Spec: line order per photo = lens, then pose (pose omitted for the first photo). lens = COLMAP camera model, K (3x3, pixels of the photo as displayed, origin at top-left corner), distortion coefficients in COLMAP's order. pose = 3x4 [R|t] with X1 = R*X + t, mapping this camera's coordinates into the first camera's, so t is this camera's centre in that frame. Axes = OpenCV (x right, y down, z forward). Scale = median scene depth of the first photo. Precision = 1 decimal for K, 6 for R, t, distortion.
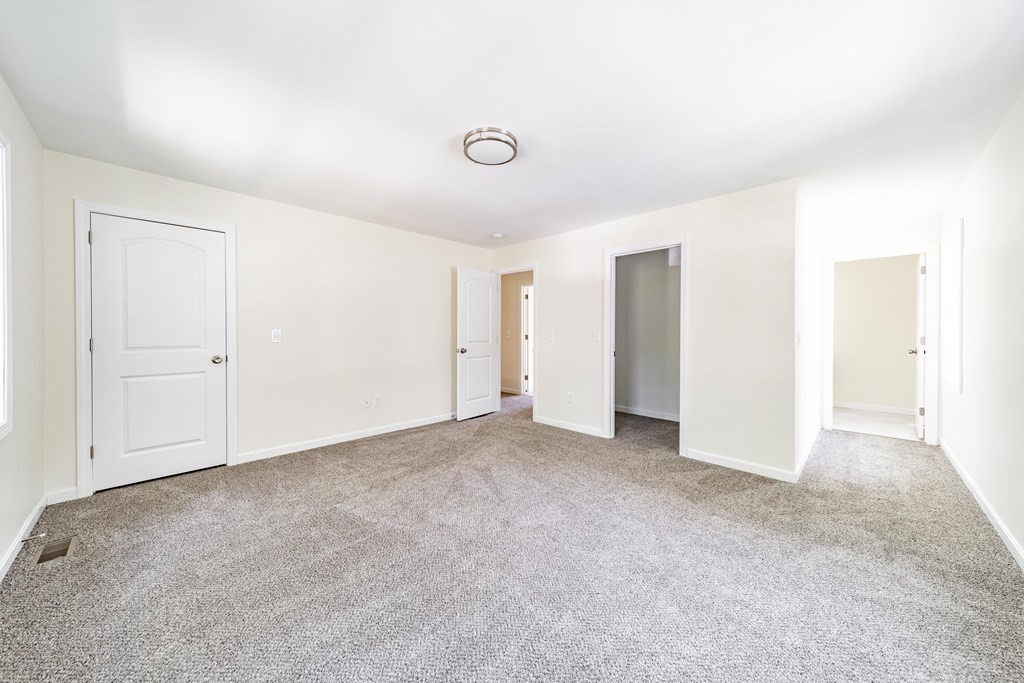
lens RADIAL K [[352.3, 0, 513.7], [0, 352.3, 337.0], [0, 0, 1]] dist [0.003474, 0.000090]
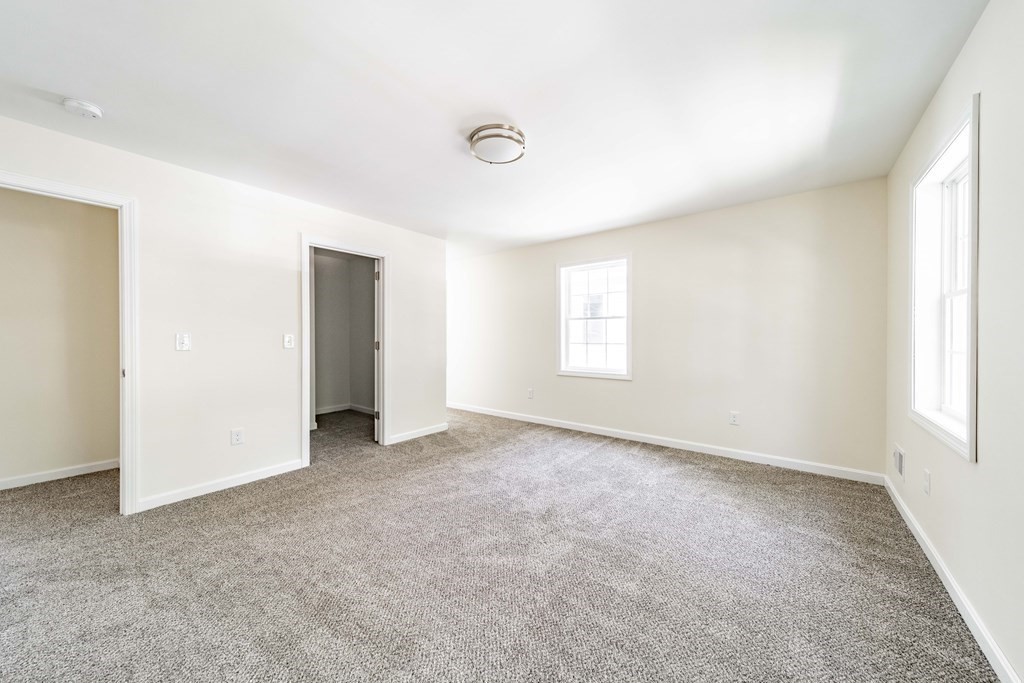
lens RADIAL K [[352.3, 0, 513.7], [0, 352.3, 337.0], [0, 0, 1]] dist [0.003474, 0.000090]
pose [[-0.103937, 0.002844, 0.994580, -0.695666], [0.016003, 0.999871, -0.001187, -0.002526], [-0.994455, 0.015793, -0.103969, 0.709168]]
